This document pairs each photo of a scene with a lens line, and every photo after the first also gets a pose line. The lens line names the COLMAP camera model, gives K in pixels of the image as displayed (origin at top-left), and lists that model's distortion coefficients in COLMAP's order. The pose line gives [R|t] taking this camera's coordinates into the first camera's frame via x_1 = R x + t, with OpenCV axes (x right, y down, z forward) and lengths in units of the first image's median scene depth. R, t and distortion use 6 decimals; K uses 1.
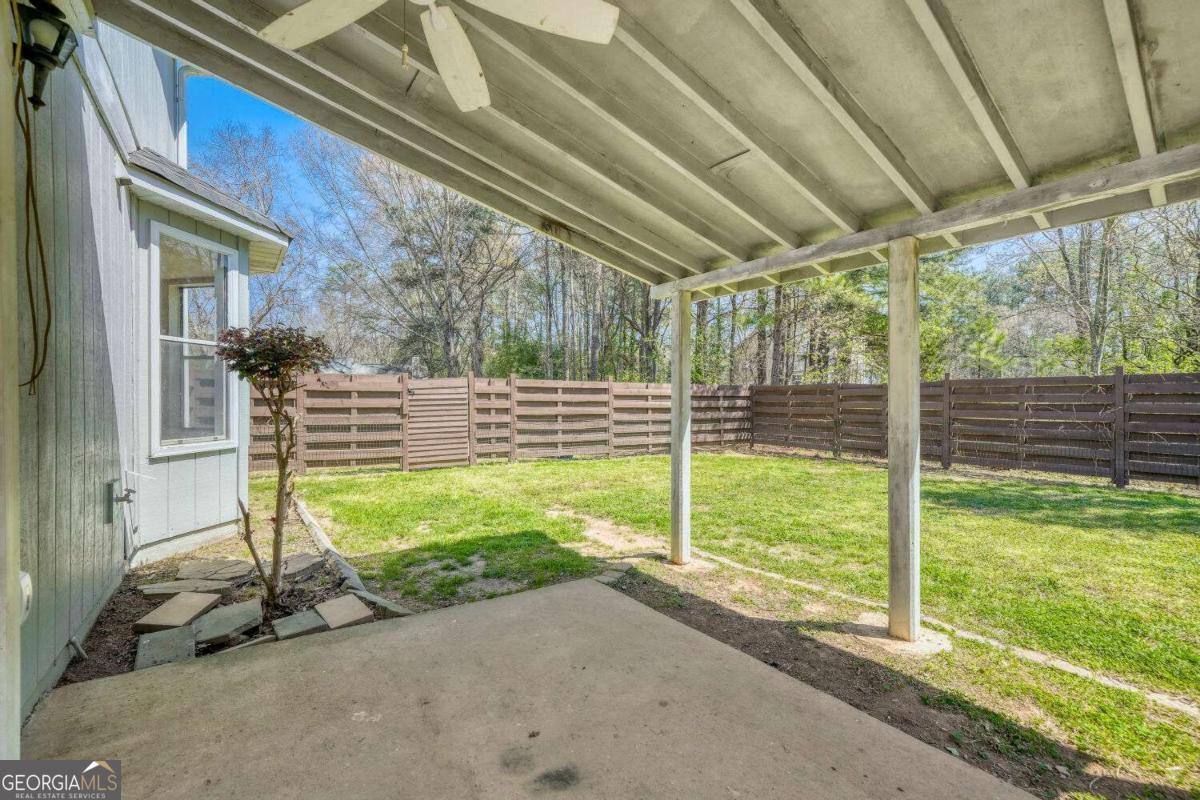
lens RADIAL K [[491.6, 0, 600.0], [0, 491.6, 400.0], [0, 0, 1]] dist [-0.001743, 0.000109]
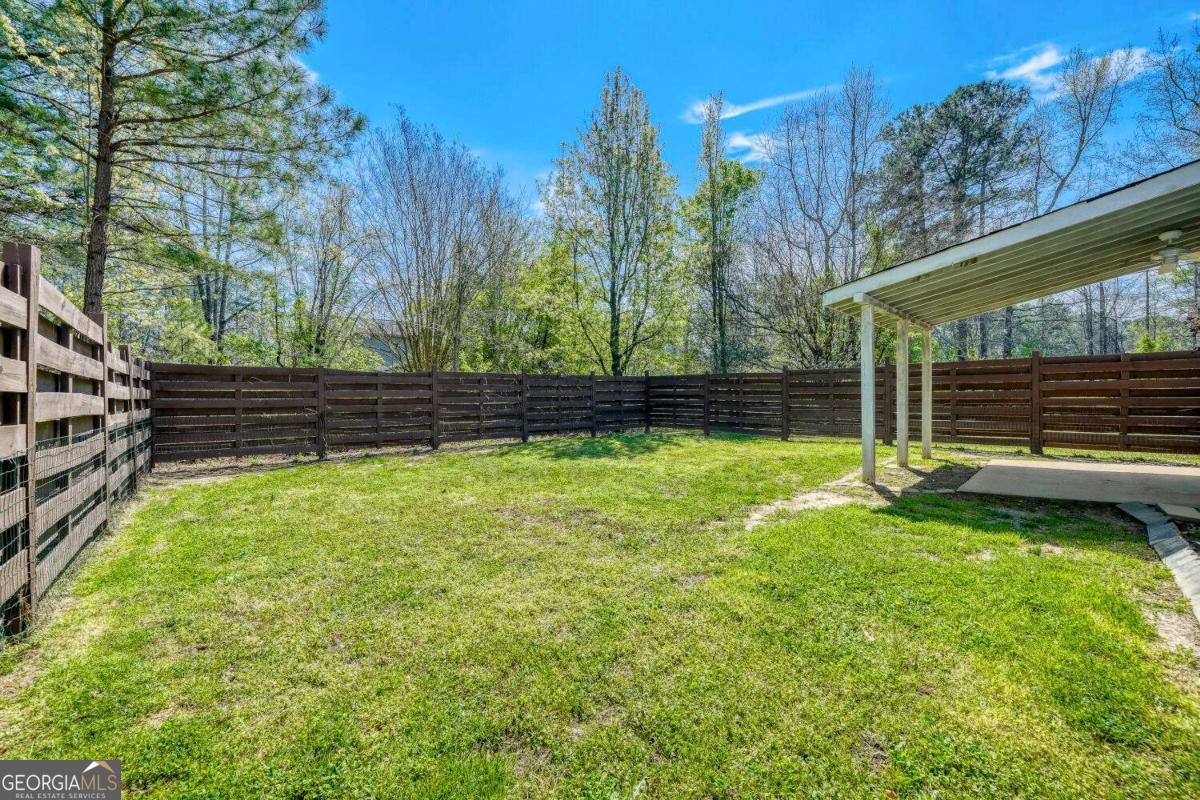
lens RADIAL K [[481.8, 0, 591.2], [0, 481.8, 402.2], [0, 0, 1]] dist [0.001353, 0.000758]
pose [[-0.146942, -0.020508, 0.988933, -0.403460], [0.000427, 0.999784, 0.020797, 0.007605], [-0.989145, 0.003479, -0.146901, 0.732552]]
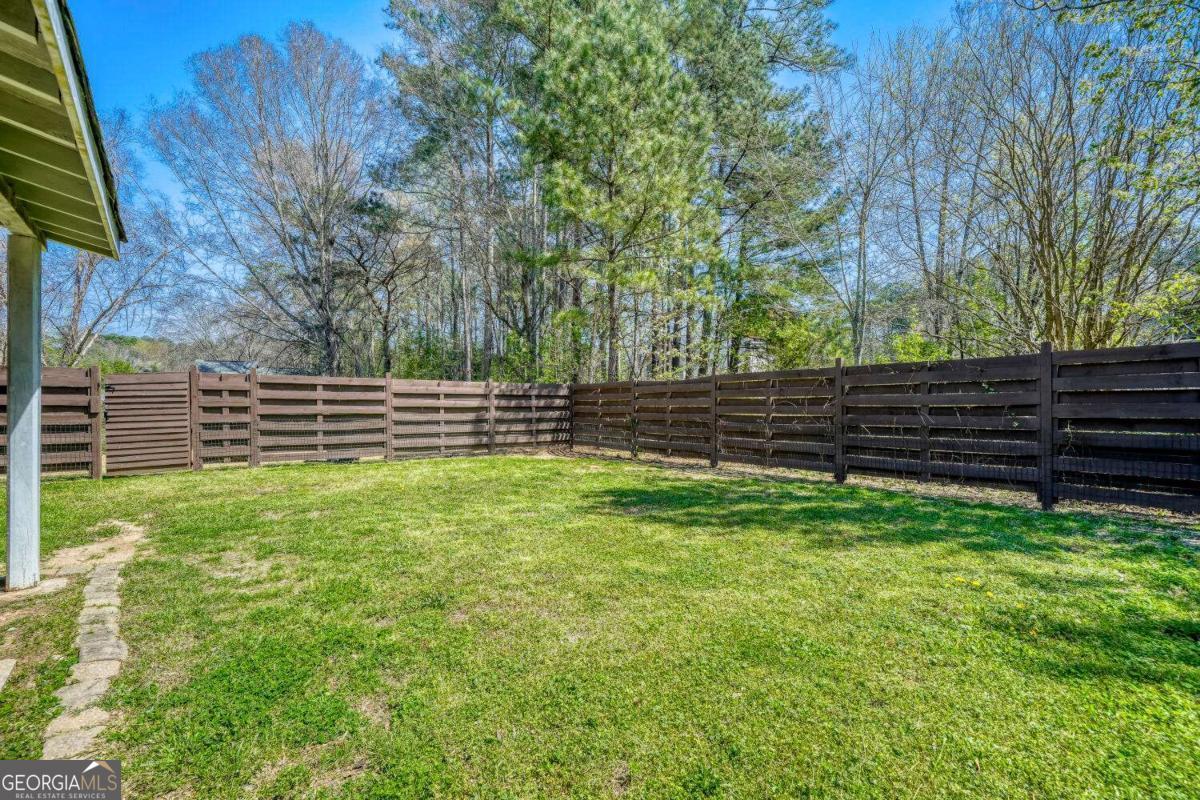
lens RADIAL K [[487.9, 0, 600.0], [0, 487.9, 400.0], [0, 0, 1]] dist [0.001379, 0.000529]
pose [[0.995917, -0.002515, 0.090237, 0.352089], [0.003723, 0.999906, -0.013221, 0.017768], [-0.090196, 0.013503, 0.995833, 0.054264]]
